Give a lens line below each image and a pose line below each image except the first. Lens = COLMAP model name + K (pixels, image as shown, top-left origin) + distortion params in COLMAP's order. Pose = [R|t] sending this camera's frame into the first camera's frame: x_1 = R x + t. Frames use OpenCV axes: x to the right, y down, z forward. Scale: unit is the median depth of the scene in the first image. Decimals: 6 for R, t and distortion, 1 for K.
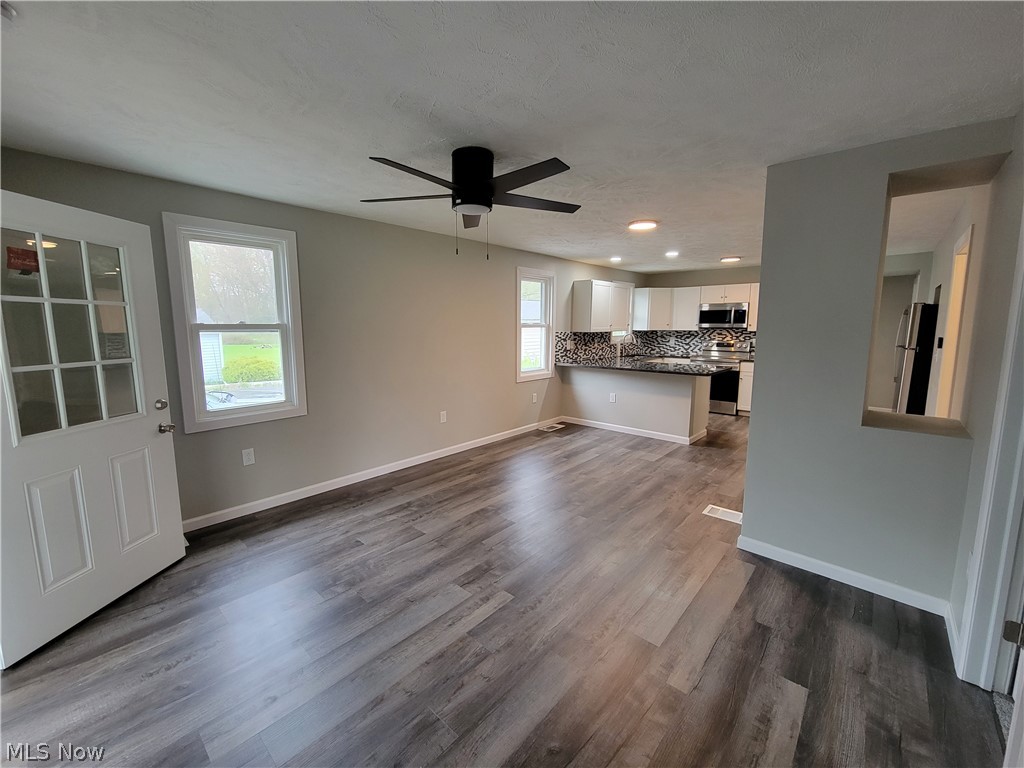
lens RADIAL K [[418.4, 0, 504.8], [0, 418.4, 382.6], [0, 0, 1]] dist [0.001669, -0.000676]
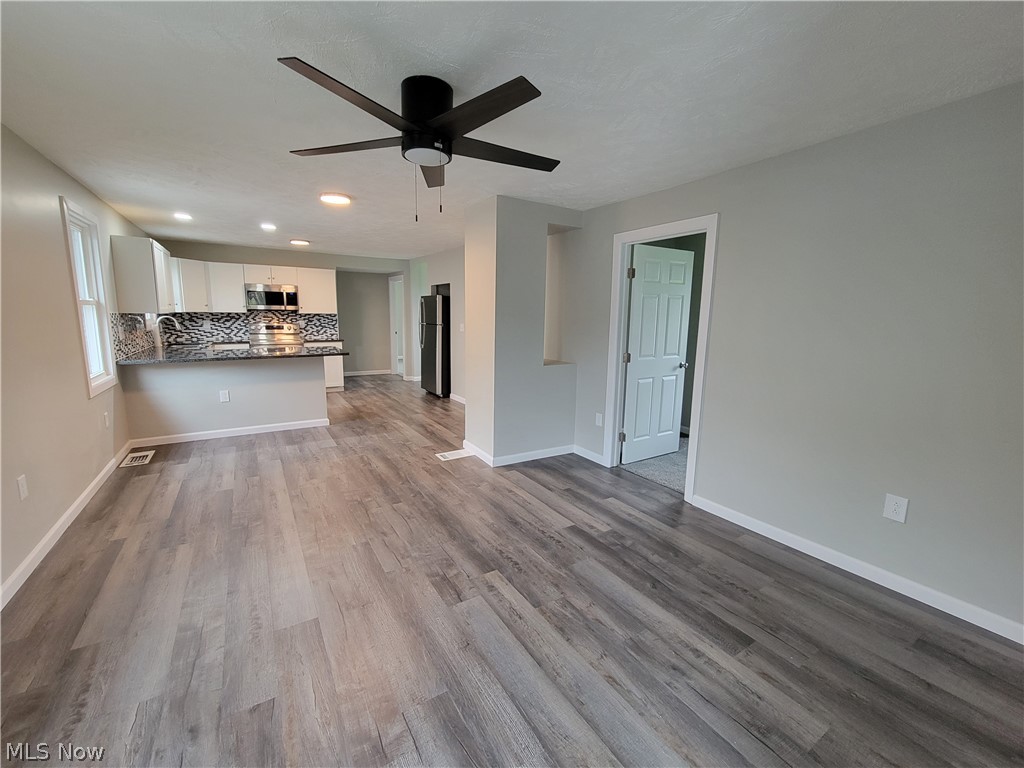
lens RADIAL K [[418.4, 0, 505.5], [0, 418.4, 383.4], [0, 0, 1]] dist [0.001669, -0.000676]
pose [[0.284281, -0.154031, 0.946287, -0.314211], [0.117820, 0.985141, 0.124960, -0.022515], [-0.951474, 0.075968, 0.298205, 0.231789]]
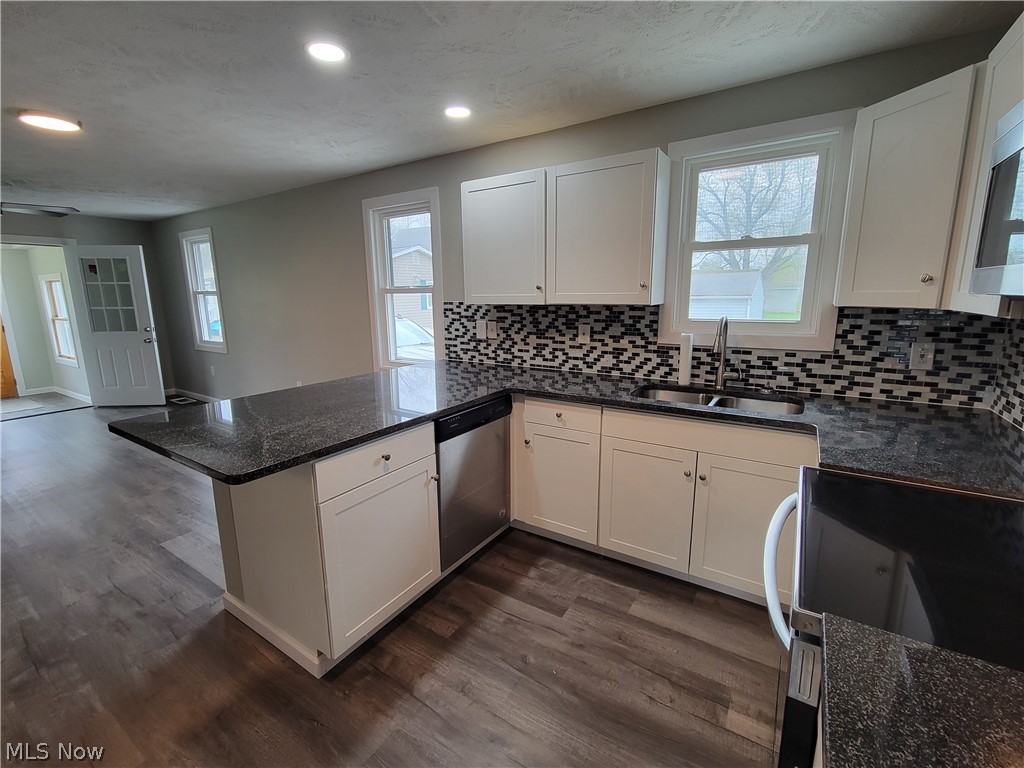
lens RADIAL K [[449.6, 0, 506.1], [0, 449.6, 379.6], [0, 0, 1]] dist [0.000285, 0.000141]
pose [[0.145849, 0.191420, -0.970611, 0.683886], [-0.123042, 0.976995, 0.174190, -0.129093], [0.981626, 0.094020, 0.166047, 0.954230]]
